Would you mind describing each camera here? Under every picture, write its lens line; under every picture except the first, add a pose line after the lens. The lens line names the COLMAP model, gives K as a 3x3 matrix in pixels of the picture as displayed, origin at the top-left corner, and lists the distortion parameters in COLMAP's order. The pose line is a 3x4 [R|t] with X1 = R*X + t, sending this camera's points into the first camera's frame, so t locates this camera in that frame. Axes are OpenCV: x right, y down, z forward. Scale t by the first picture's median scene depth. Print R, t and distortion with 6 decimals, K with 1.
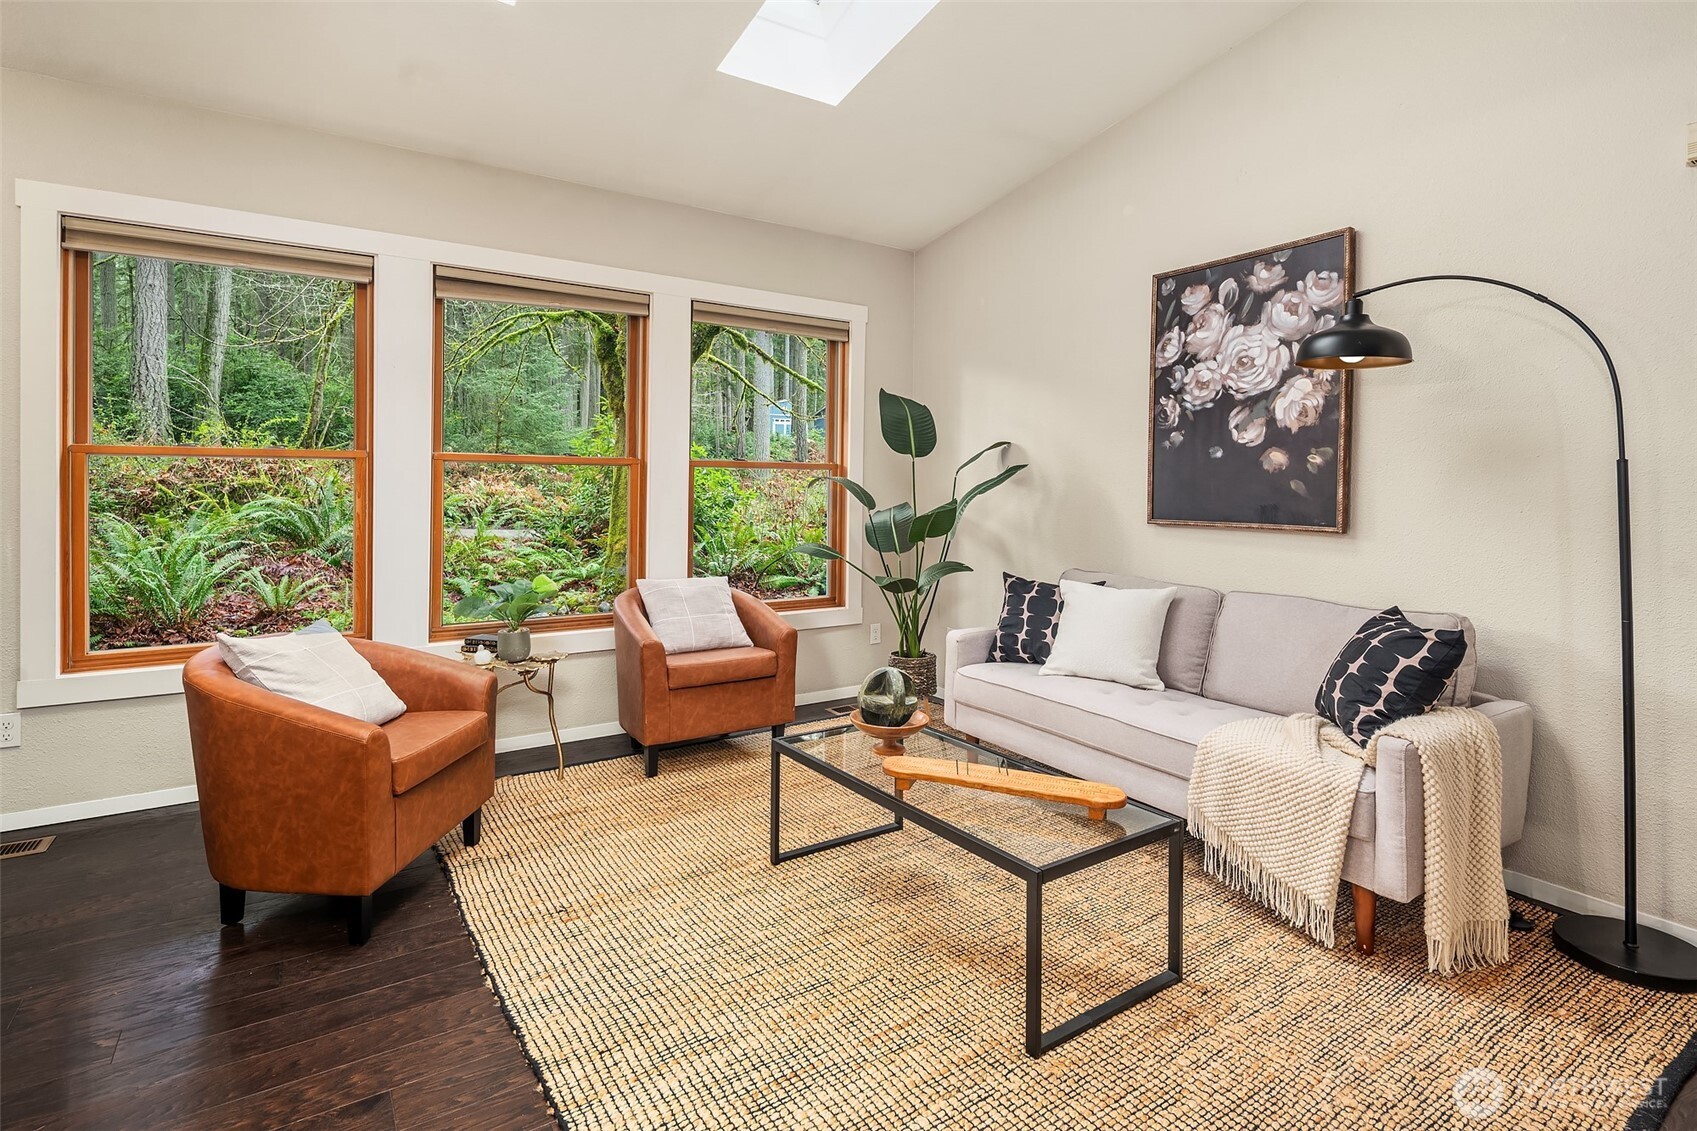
lens RADIAL K [[847.3, 0, 861.1], [0, 847.3, 506.7], [0, 0, 1]] dist [0.000390, -0.000601]
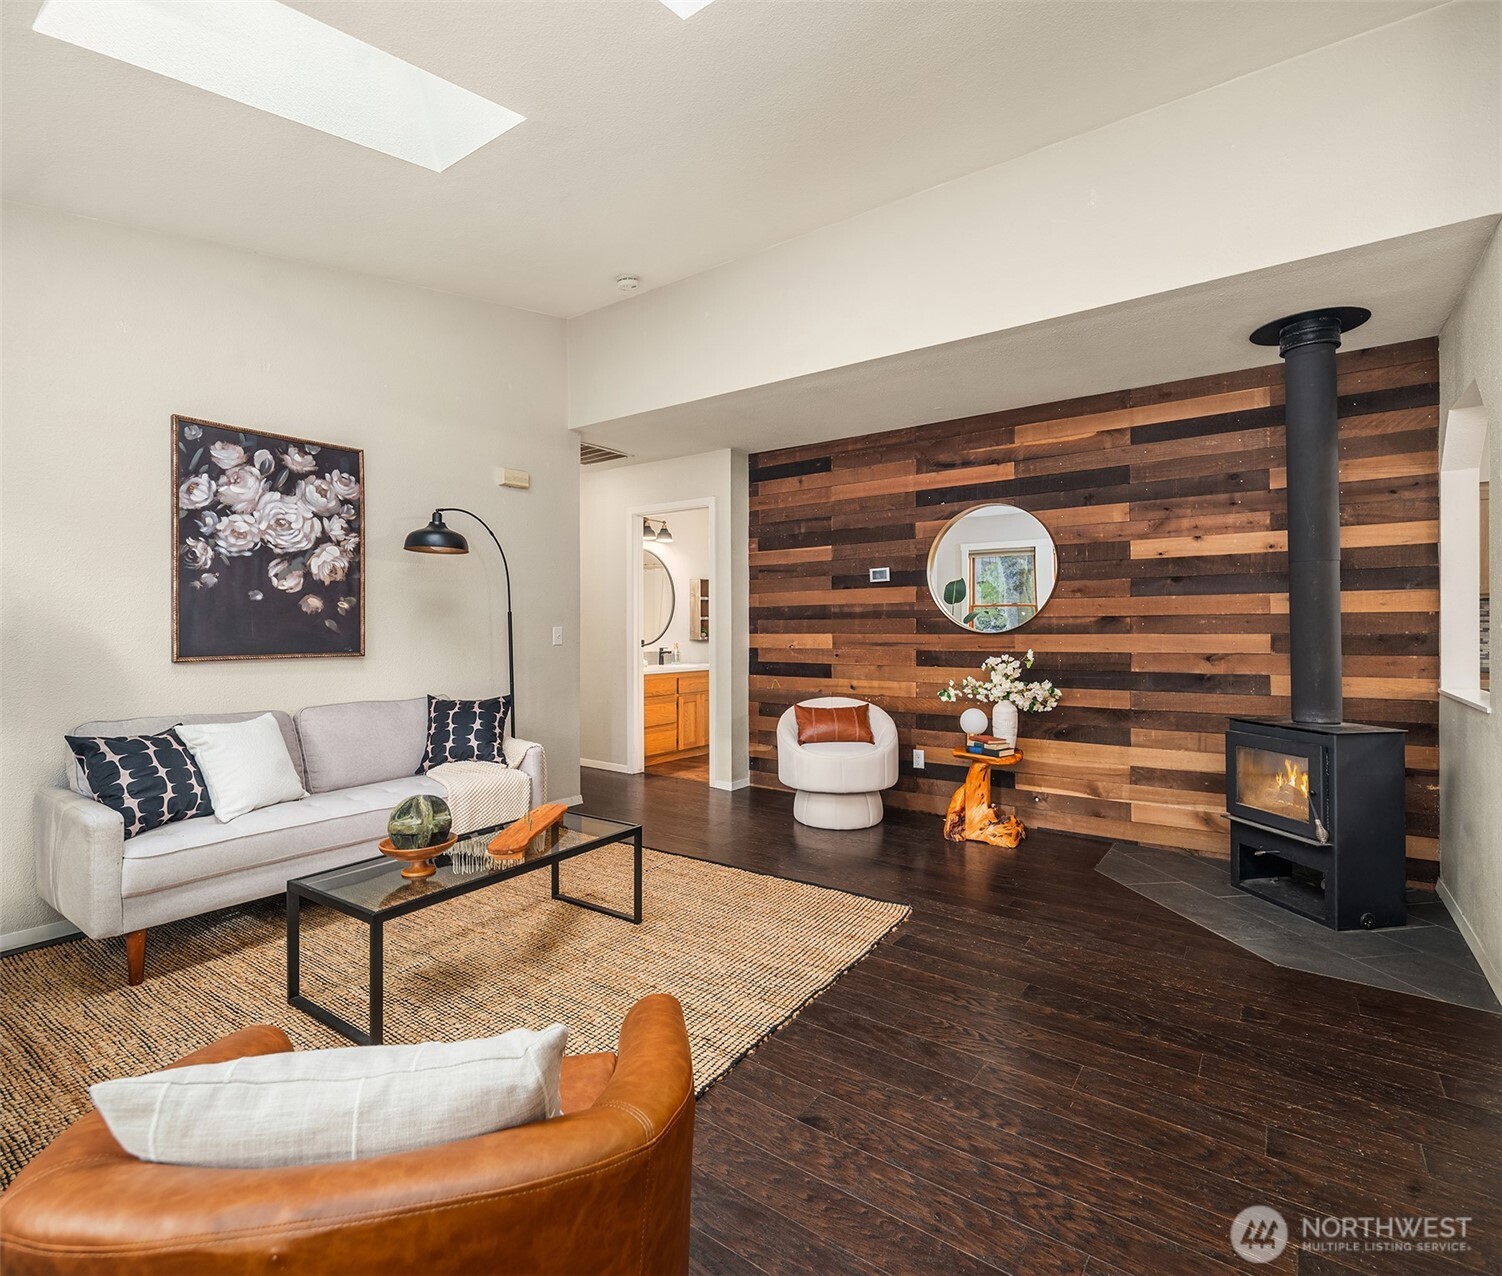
lens RADIAL K [[743.9, 0, 751.4], [0, 743.9, 640.2], [0, 0, 1]] dist [0.003816, 0.000528]
pose [[-0.345368, -0.033652, 0.937864, -0.803060], [0.012576, 0.999101, 0.040480, -0.036440], [-0.938383, 0.025775, -0.344635, 0.736598]]
